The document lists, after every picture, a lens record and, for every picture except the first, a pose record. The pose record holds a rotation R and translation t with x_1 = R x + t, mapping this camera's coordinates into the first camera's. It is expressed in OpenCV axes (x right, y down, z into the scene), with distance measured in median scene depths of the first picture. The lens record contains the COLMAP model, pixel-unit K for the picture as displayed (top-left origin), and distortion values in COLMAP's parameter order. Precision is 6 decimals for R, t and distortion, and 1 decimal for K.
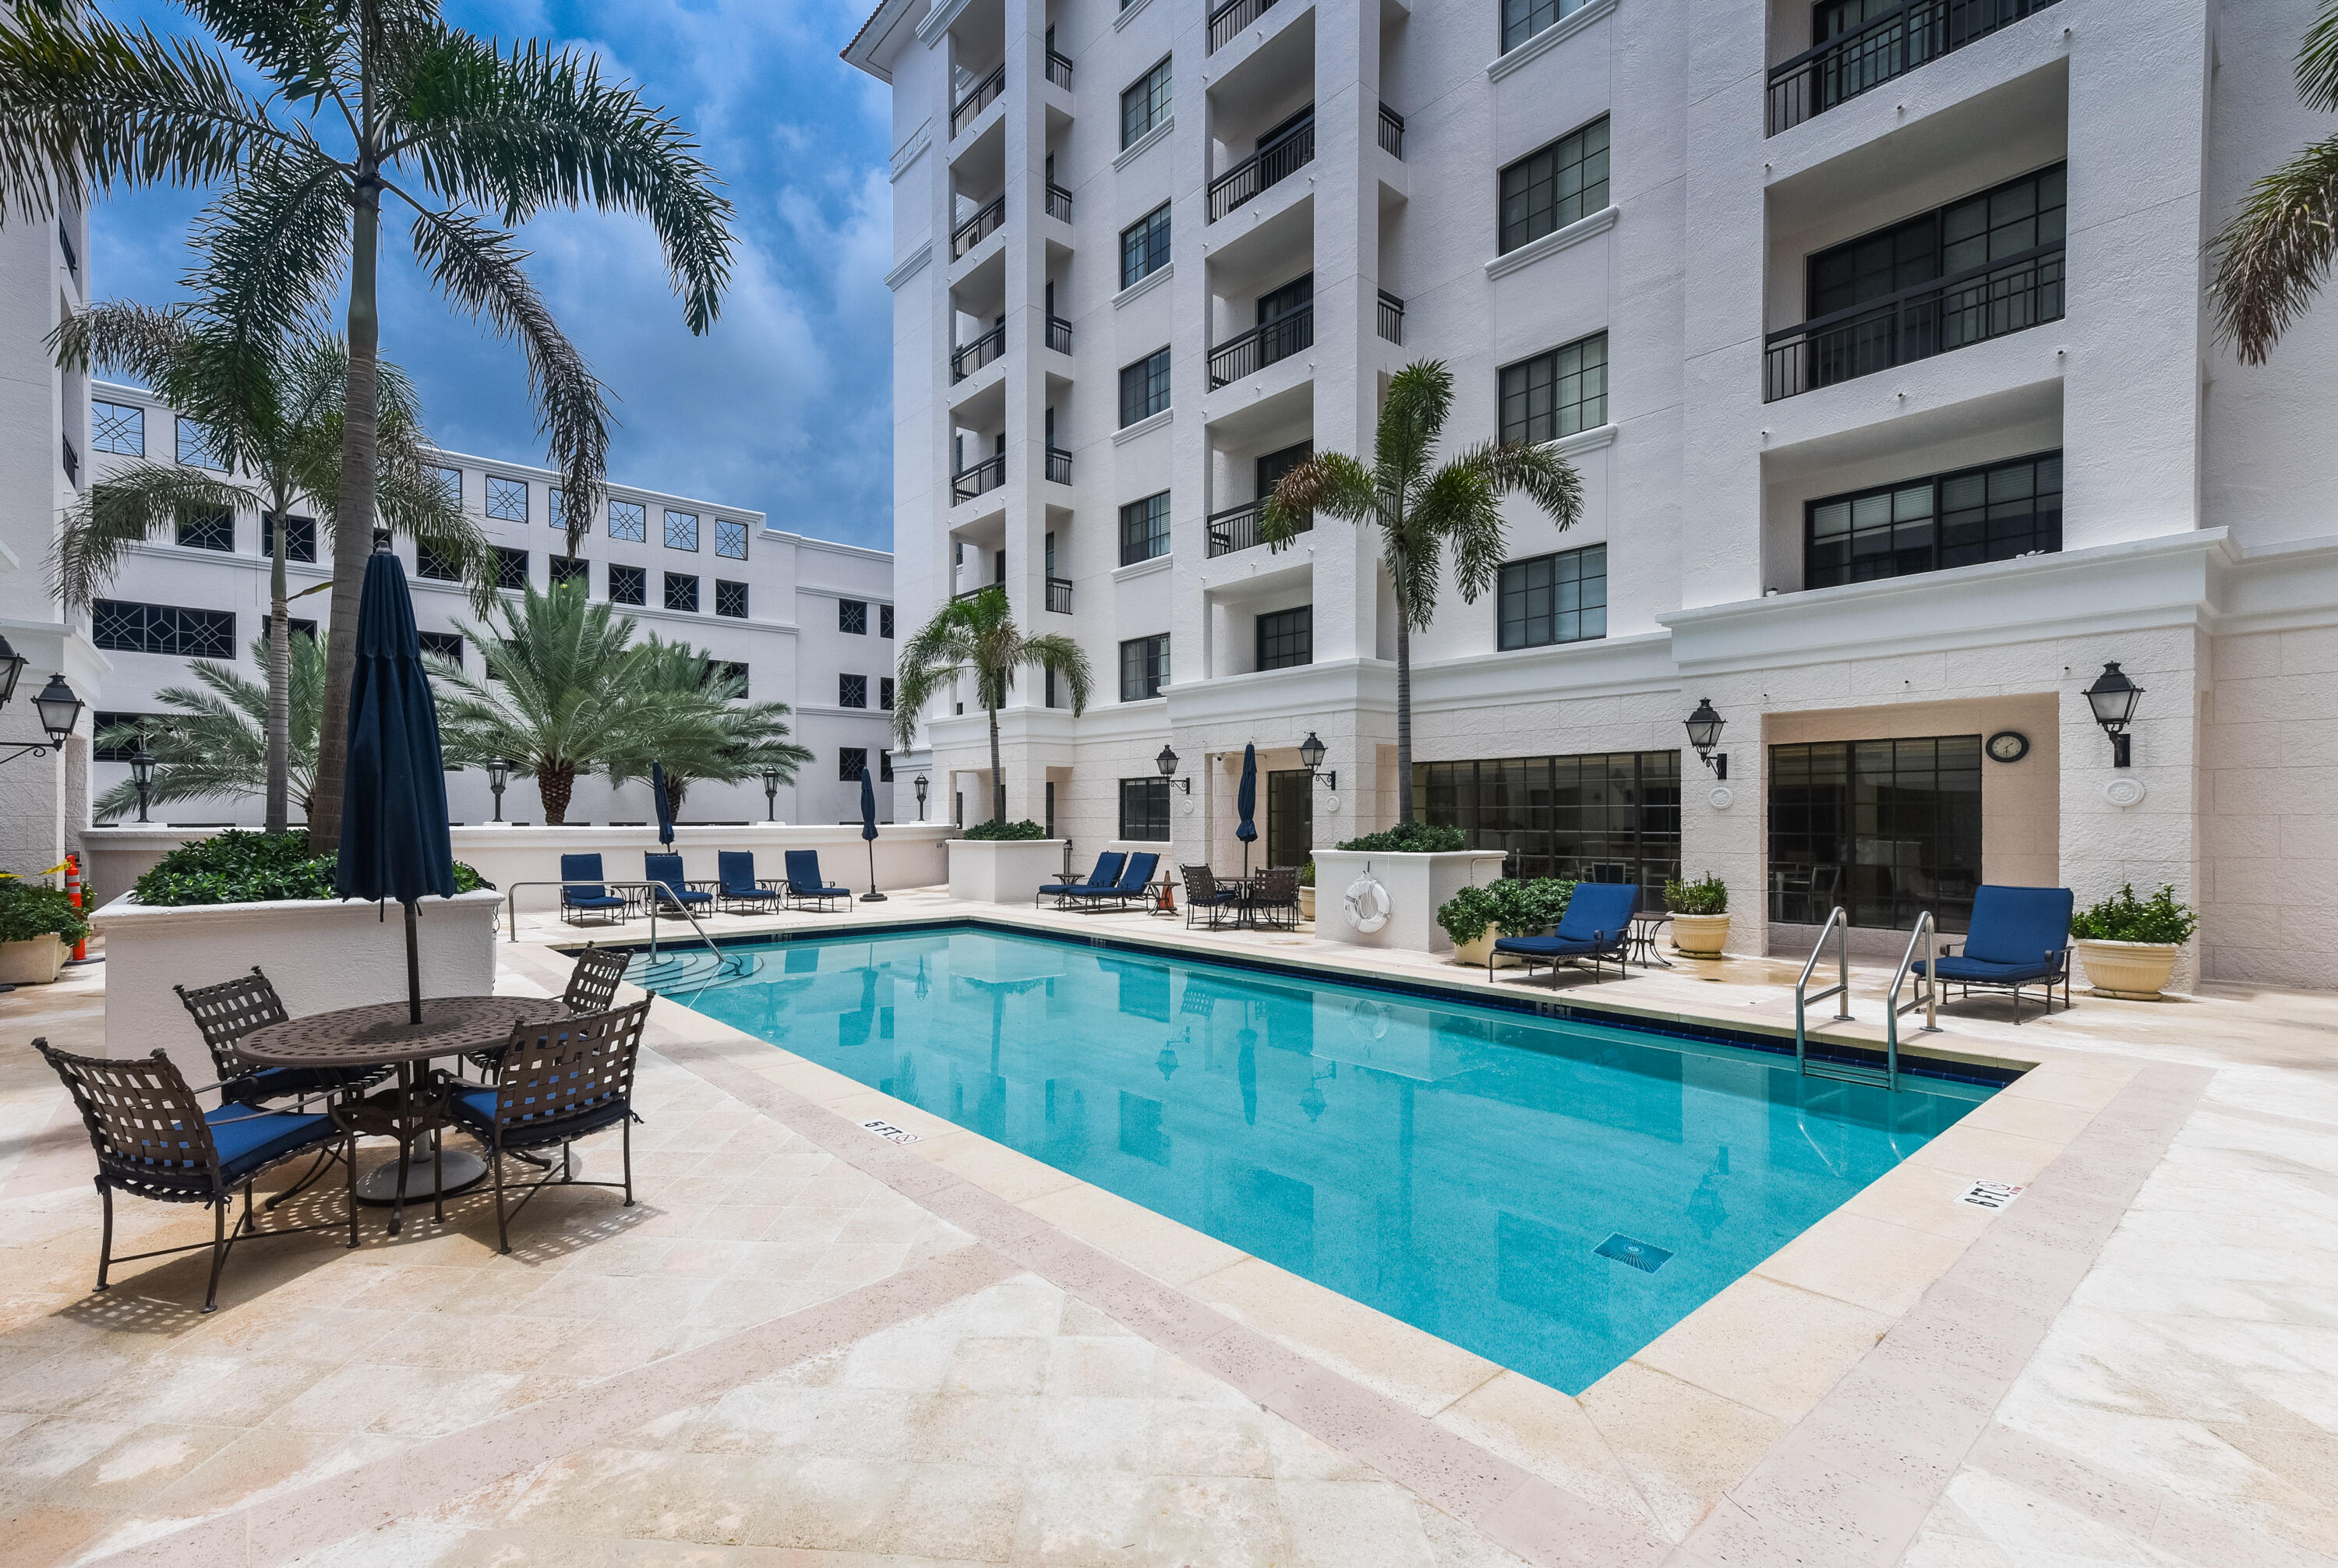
lens RADIAL K [[1039.2, 0, 1206.8], [0, 1039.2, 781.9], [0, 0, 1]] dist [0.017494, -0.006175]
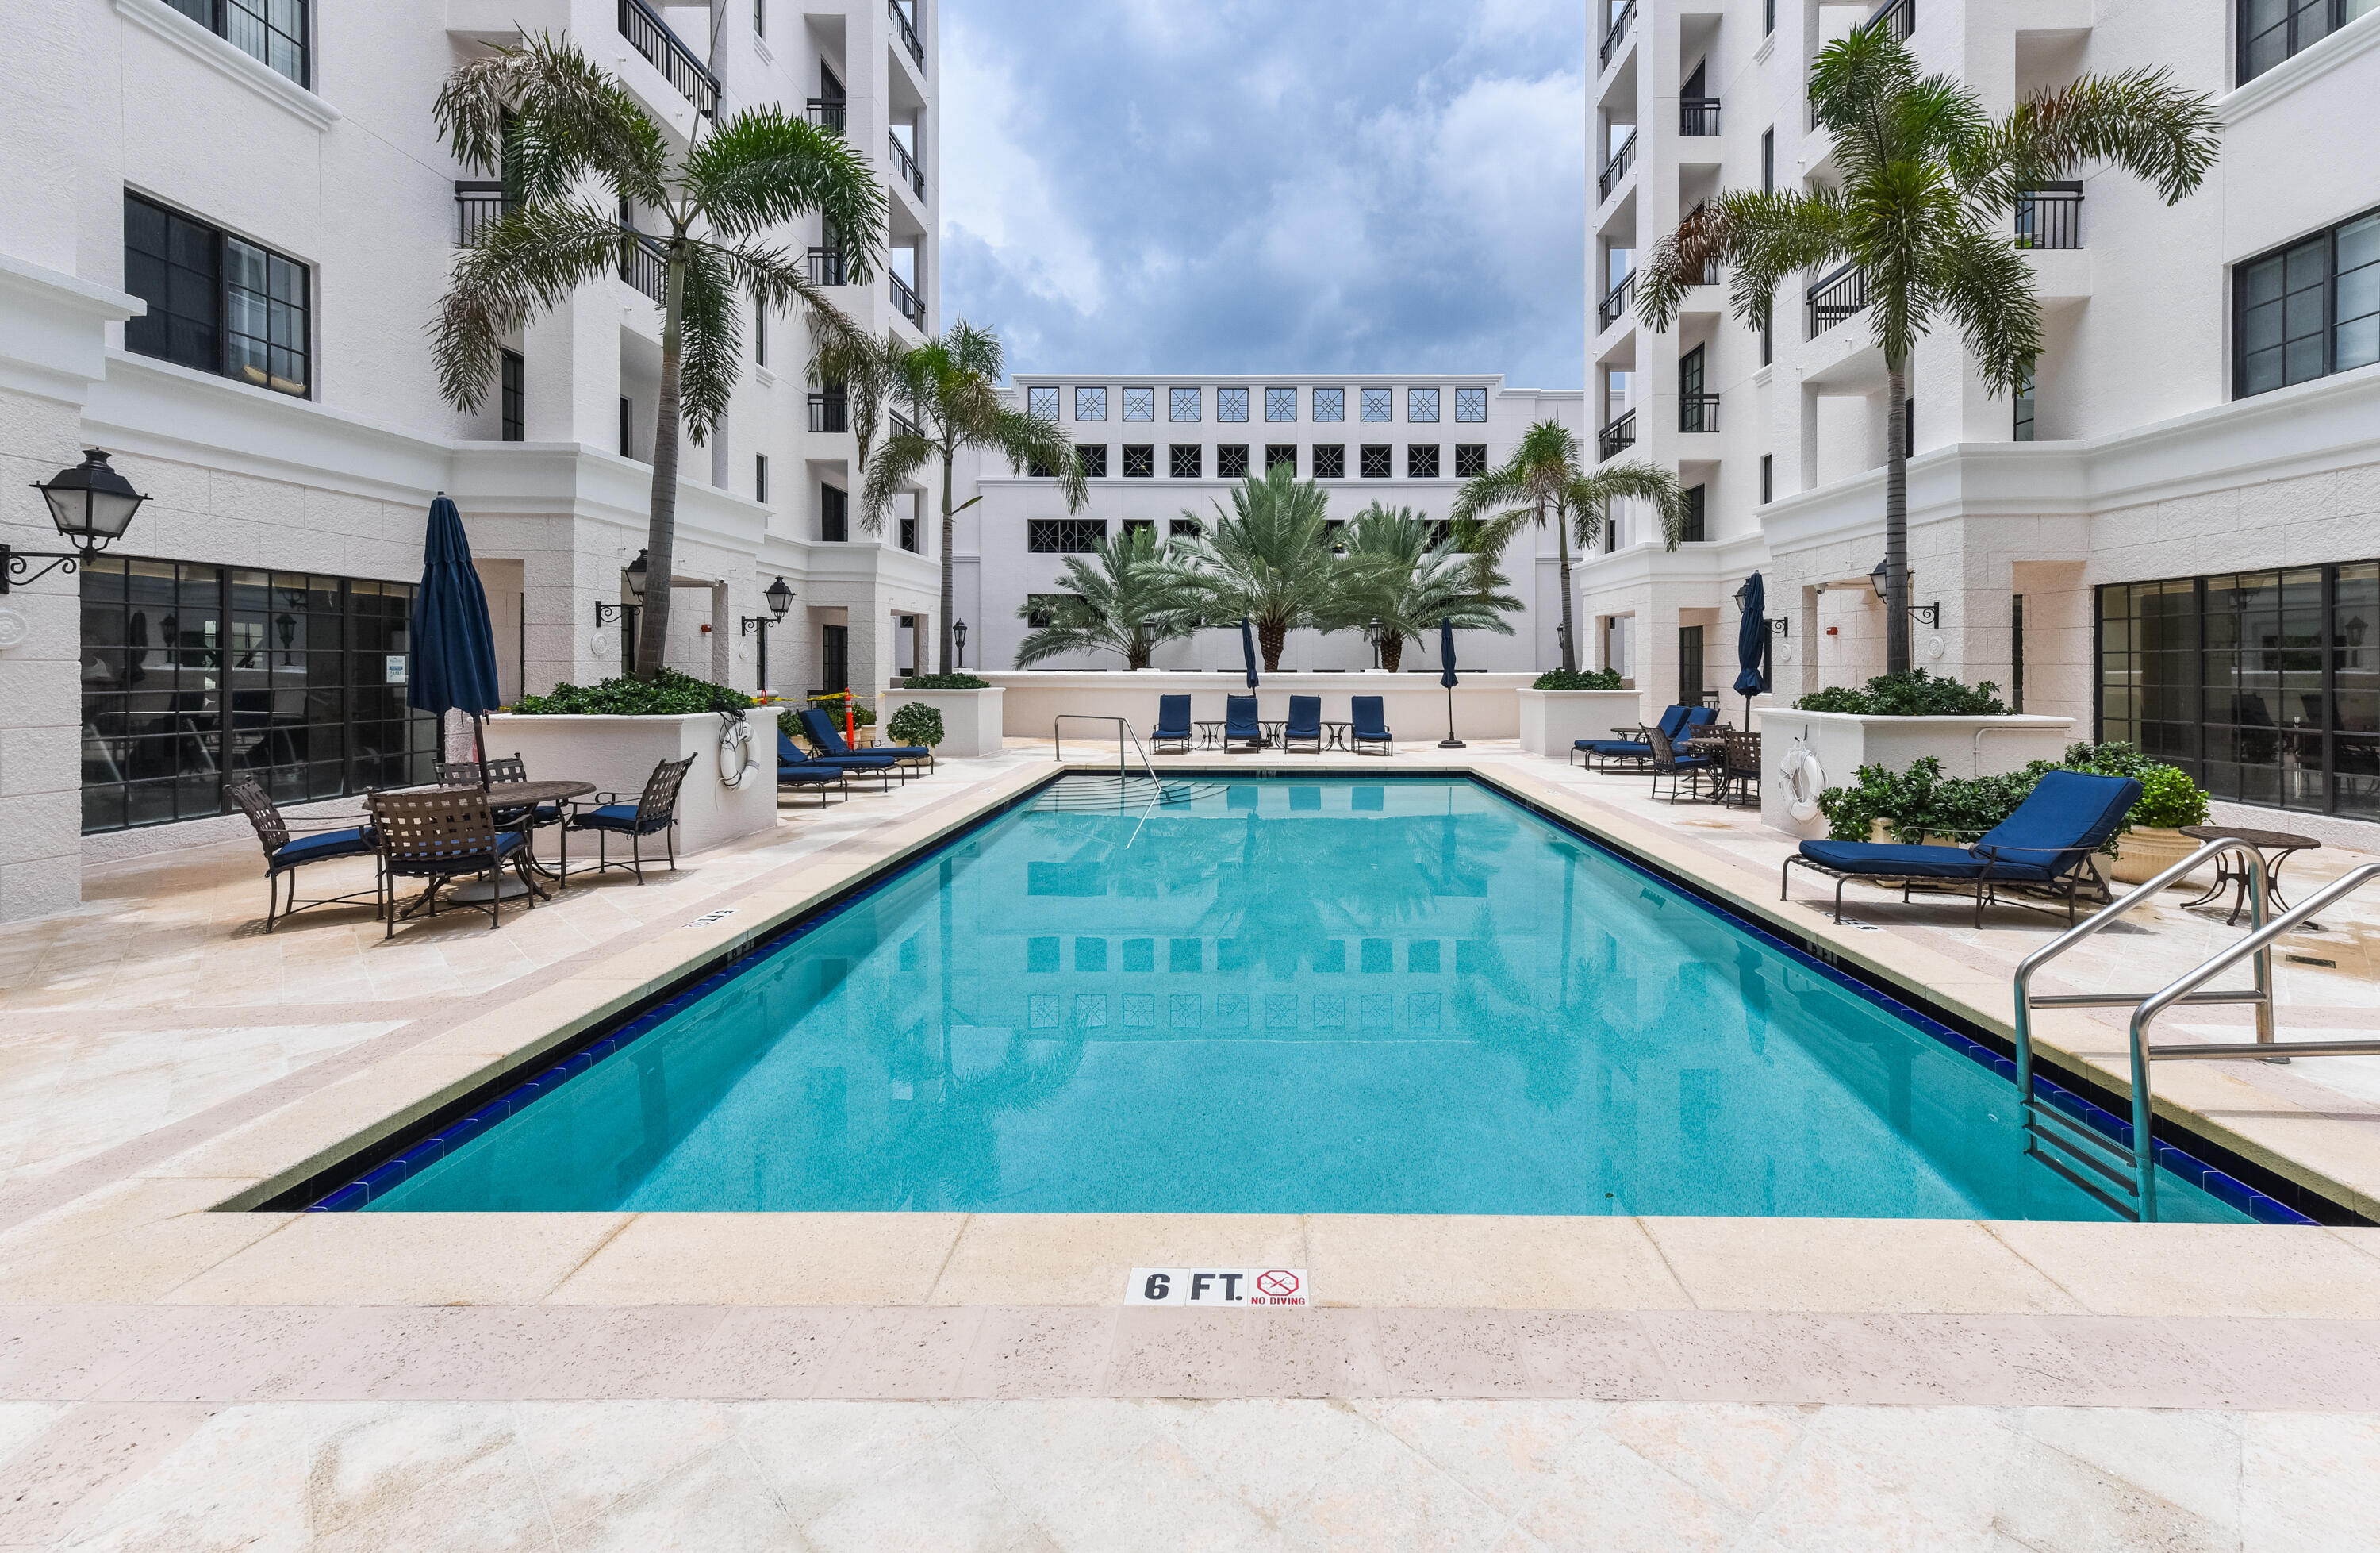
lens RADIAL K [[1041.1, 0, 1193.5], [0, 1041.1, 653.4], [0, 0, 1]] dist [0.012175, 0.000124]
pose [[0.755203, -0.006150, -0.655462, 0.183374], [0.021246, 0.999660, 0.015100, 0.002570], [0.655146, -0.025330, 0.755078, 0.087304]]
